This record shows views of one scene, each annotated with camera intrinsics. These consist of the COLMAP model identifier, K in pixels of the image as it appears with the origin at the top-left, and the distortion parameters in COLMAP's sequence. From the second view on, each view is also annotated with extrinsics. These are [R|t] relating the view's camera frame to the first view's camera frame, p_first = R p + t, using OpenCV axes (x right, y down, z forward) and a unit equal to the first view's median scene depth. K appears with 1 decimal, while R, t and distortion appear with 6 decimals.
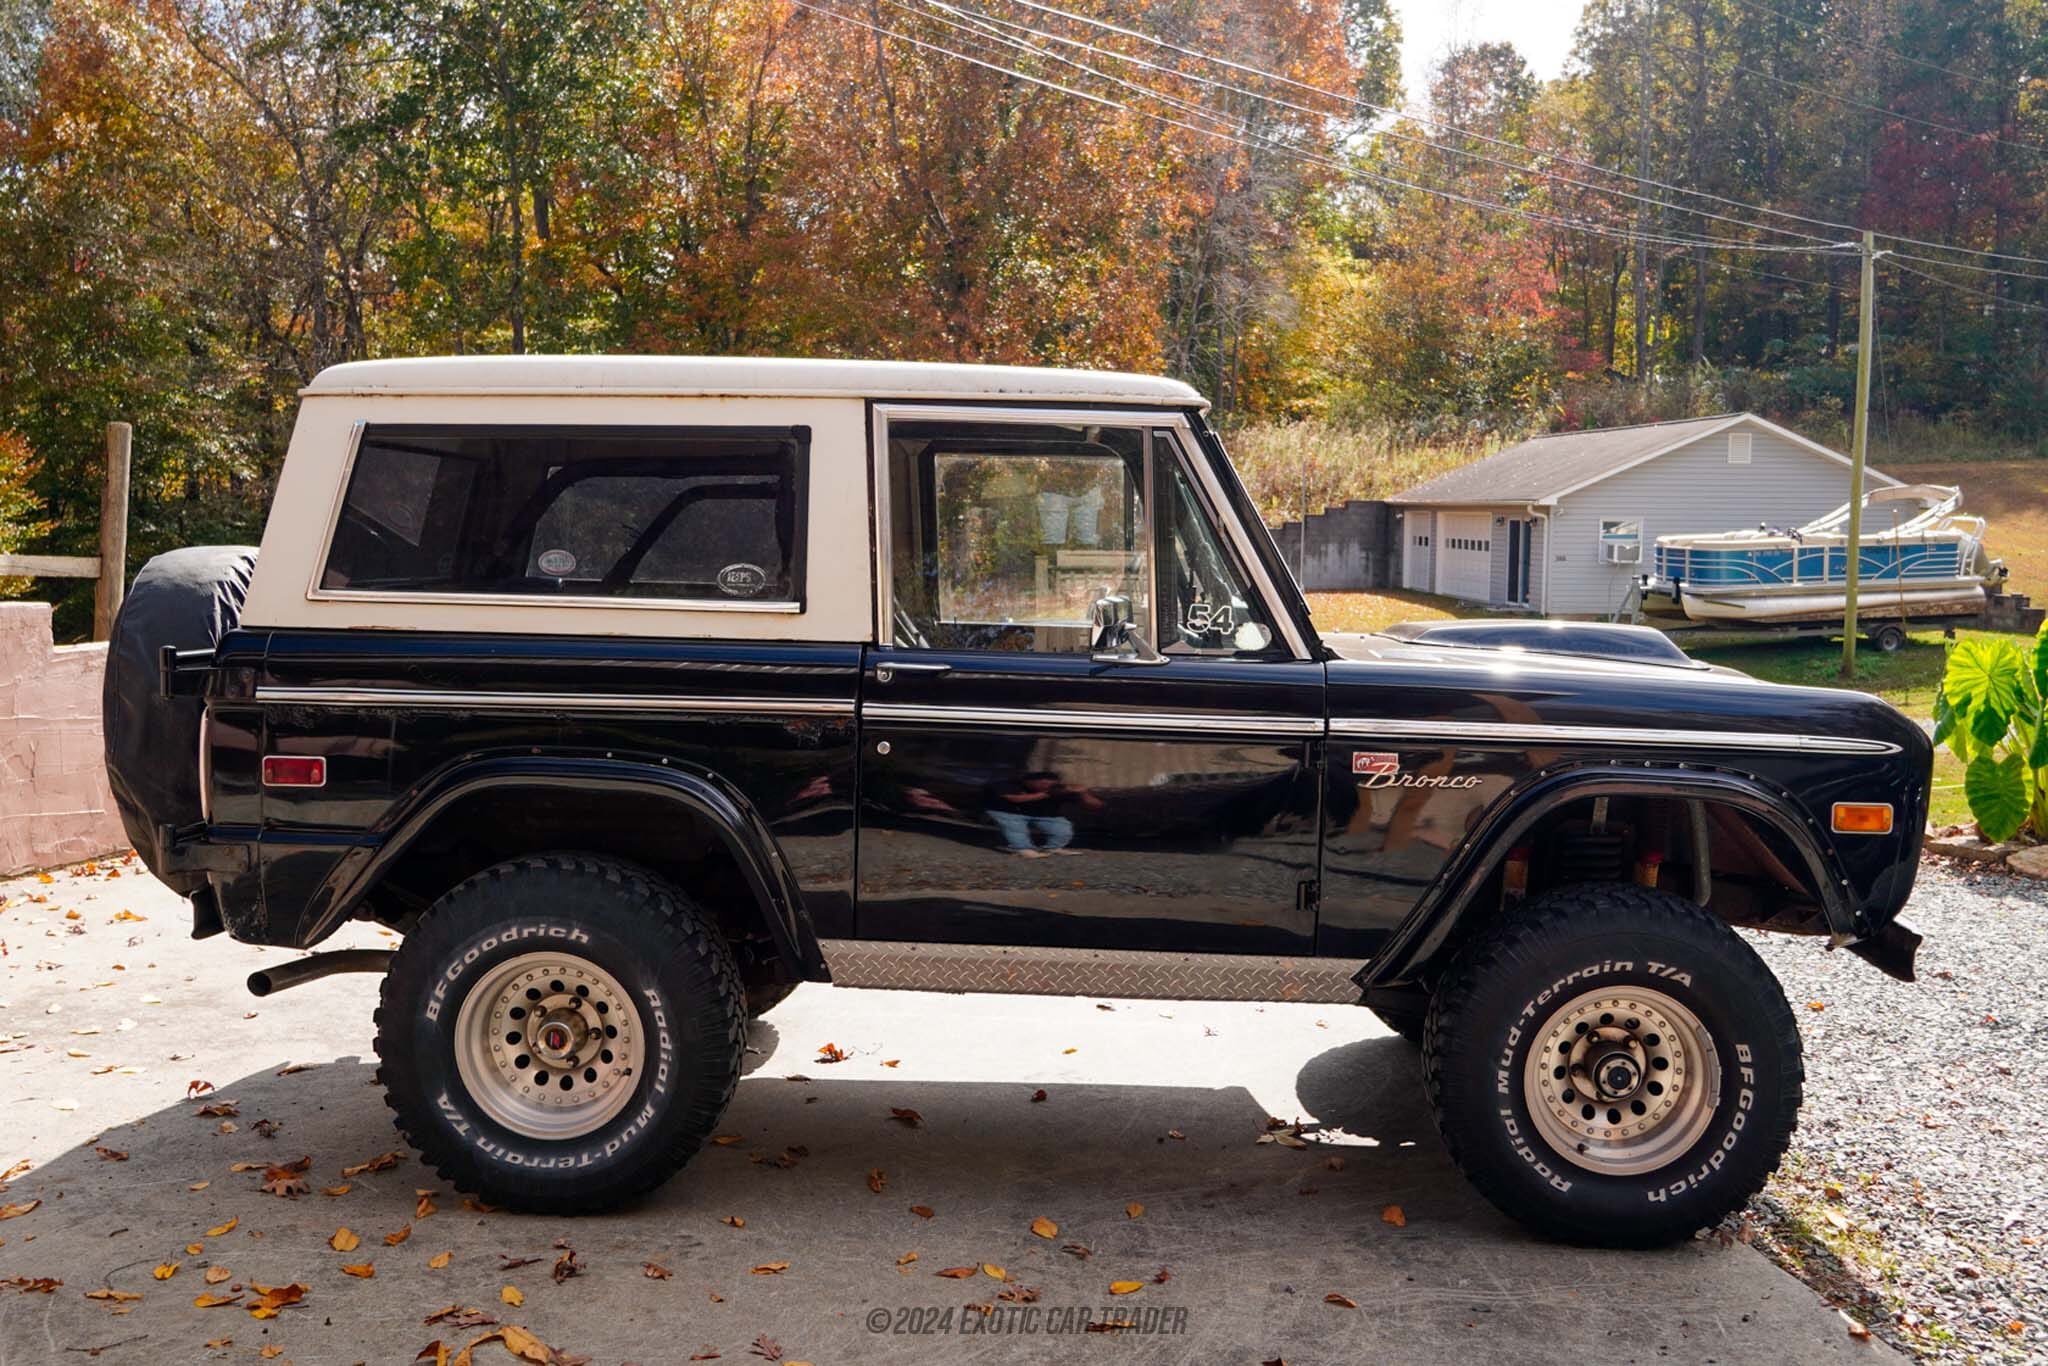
lens RADIAL K [[1831.0, 0, 1024.0], [0, 1831.0, 683.0], [0, 0, 1]] dist [-0.050383, 0.070147]
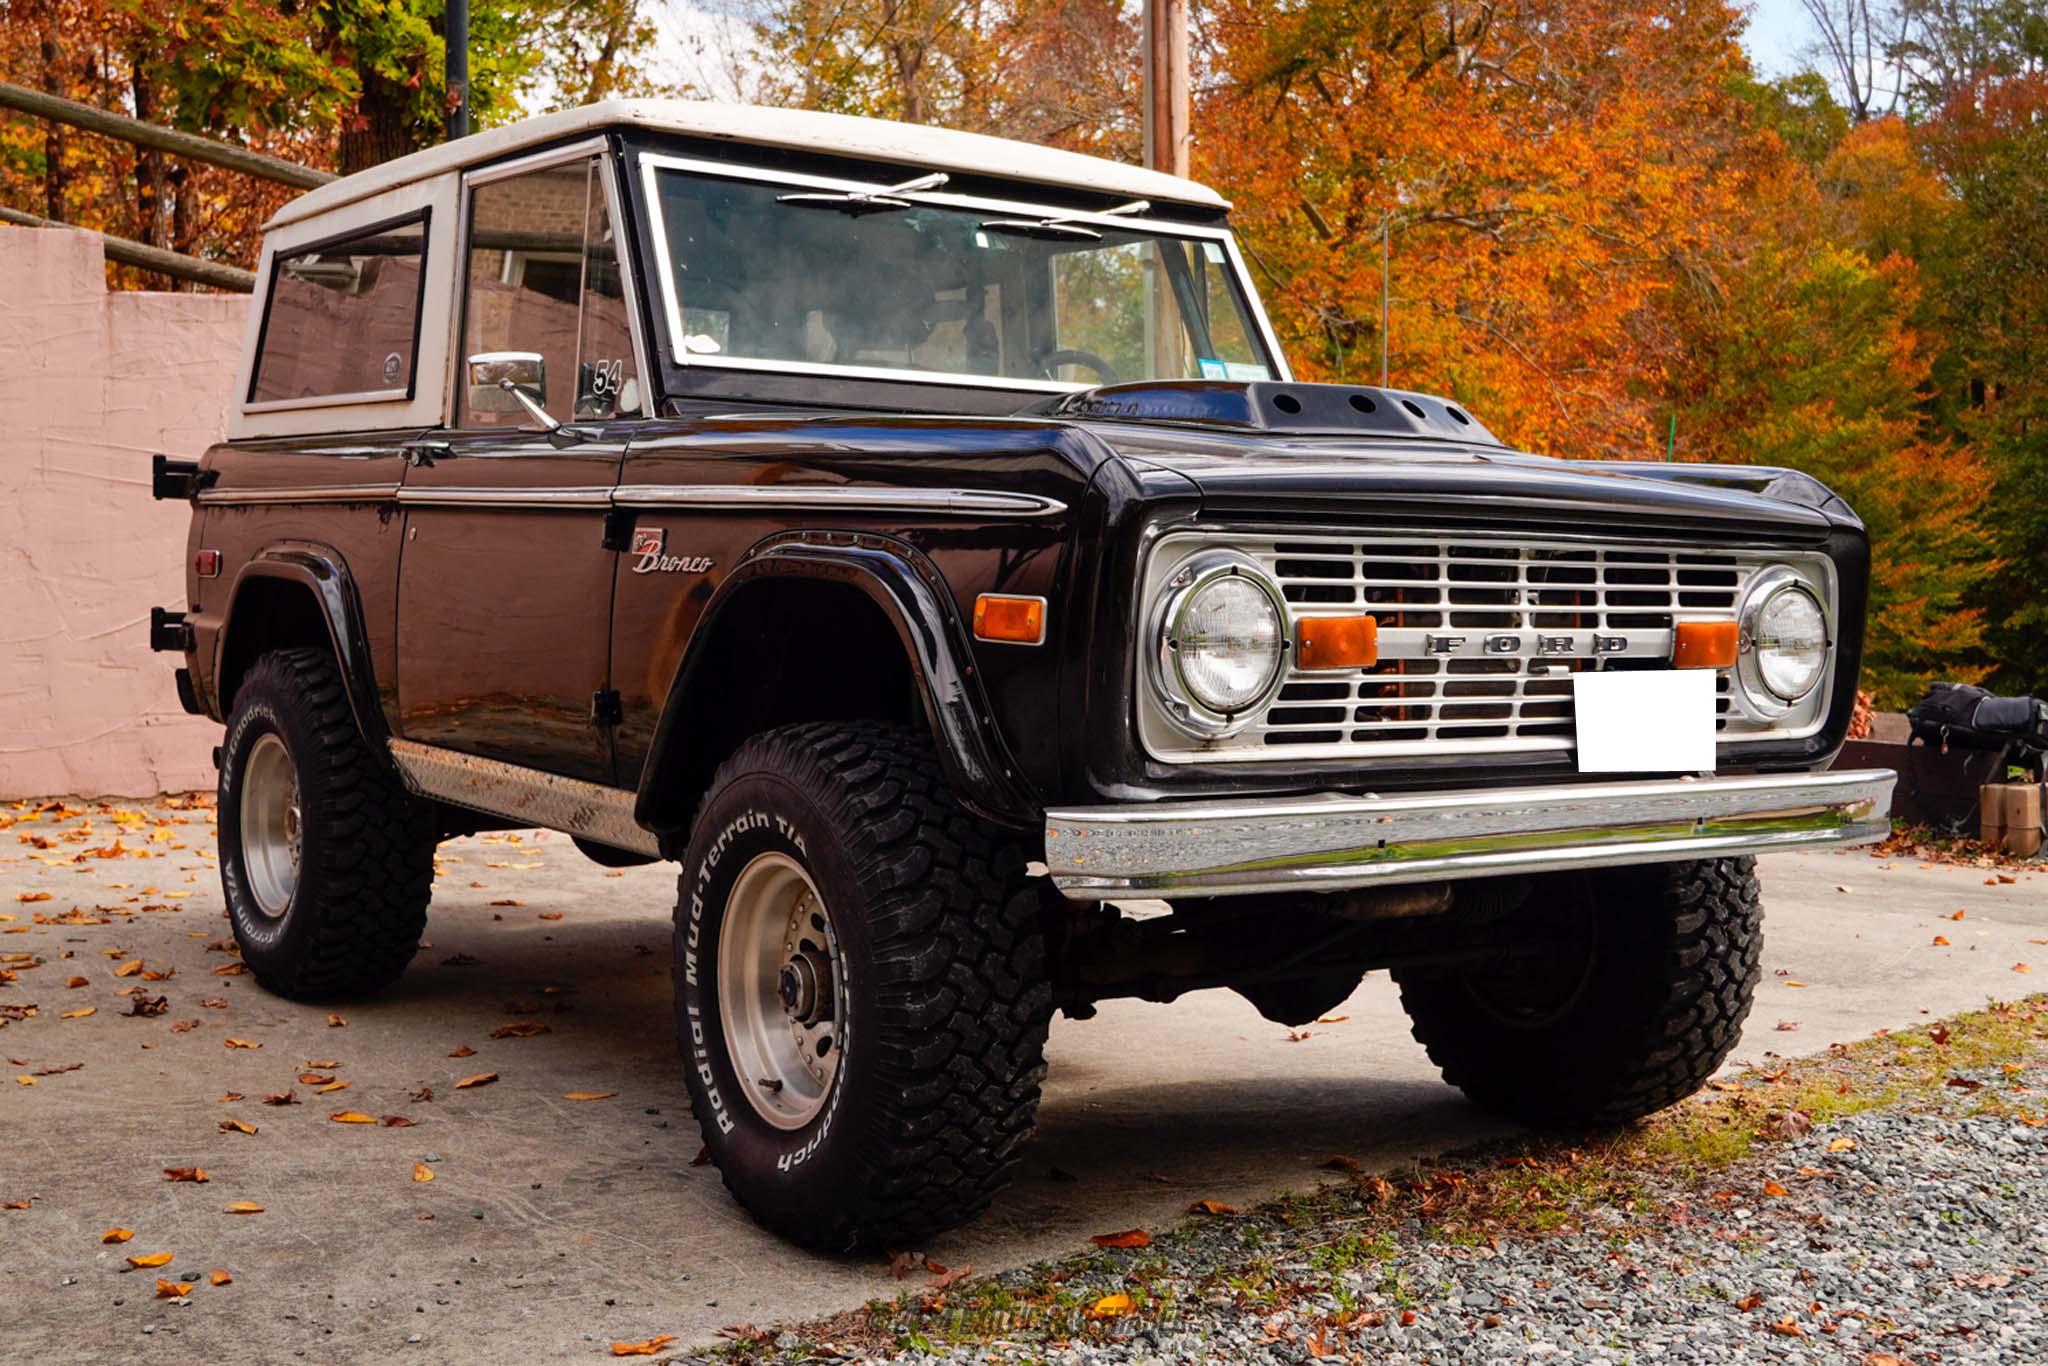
lens RADIAL K [[2439.4, 0, 1024.0], [0, 2439.4, 683.0], [0, 0, 1]] dist [0.002722, 0.026284]
pose [[0.599552, 0.031405, -0.799719, 0.956718], [-0.067023, 0.997690, -0.011067, 0.089062], [0.797524, 0.060235, 0.600272, 0.428330]]
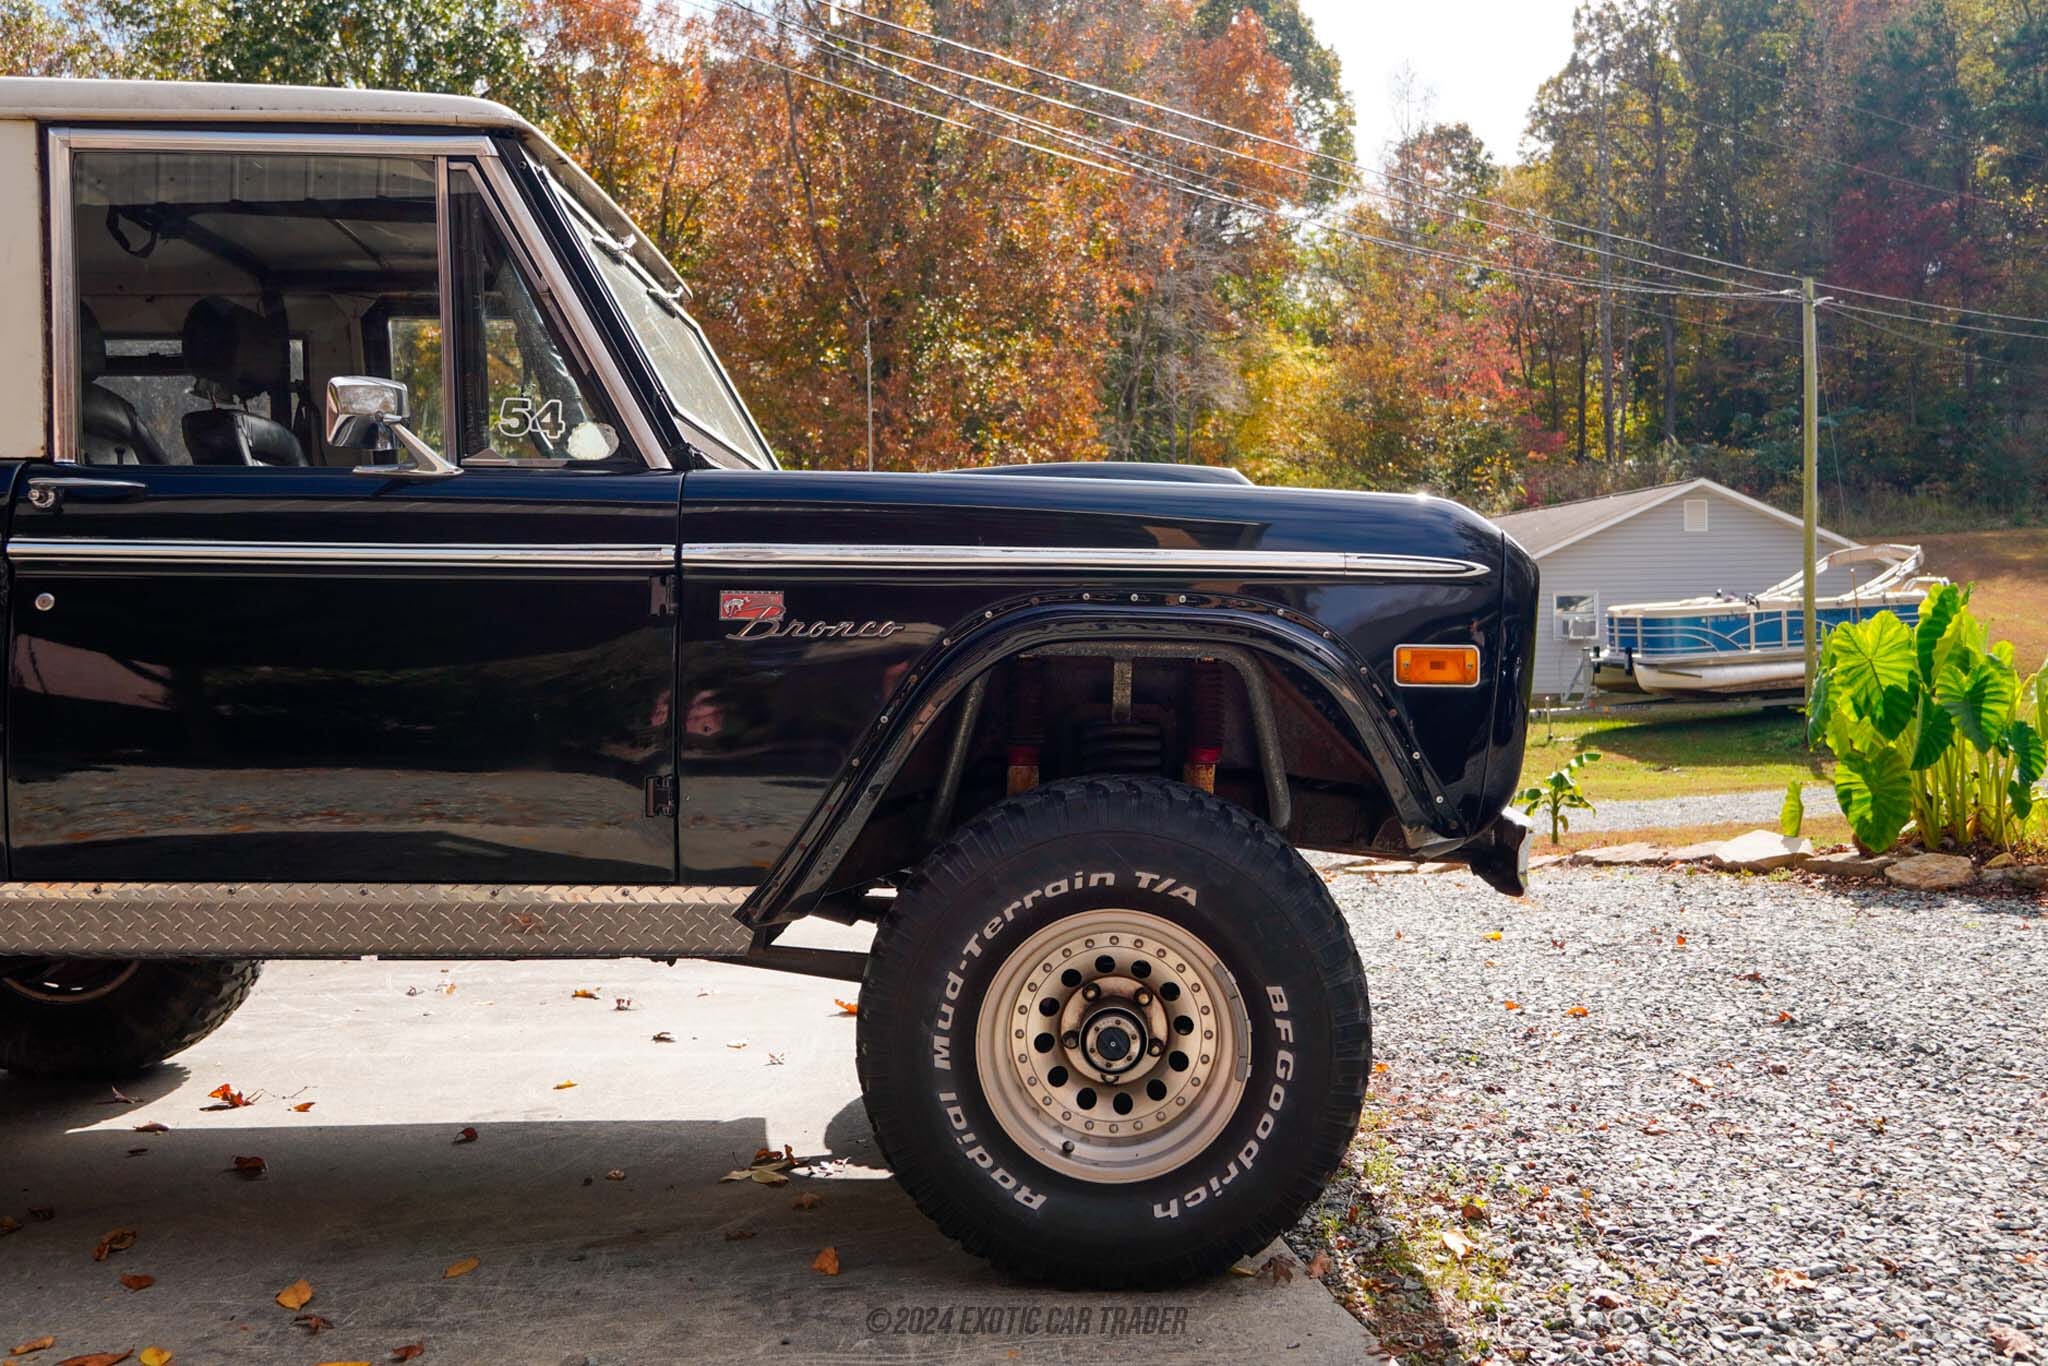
lens RADIAL K [[1921.7, 0, 1092.3], [0, 1921.7, 677.0], [0, 0, 1]] dist [-0.002498, 0.022085]
pose [[0.998270, -0.025881, 0.052795, 0.241434], [0.029236, 0.997535, -0.063797, 0.104465], [-0.051014, 0.065231, 0.996565, 0.211794]]
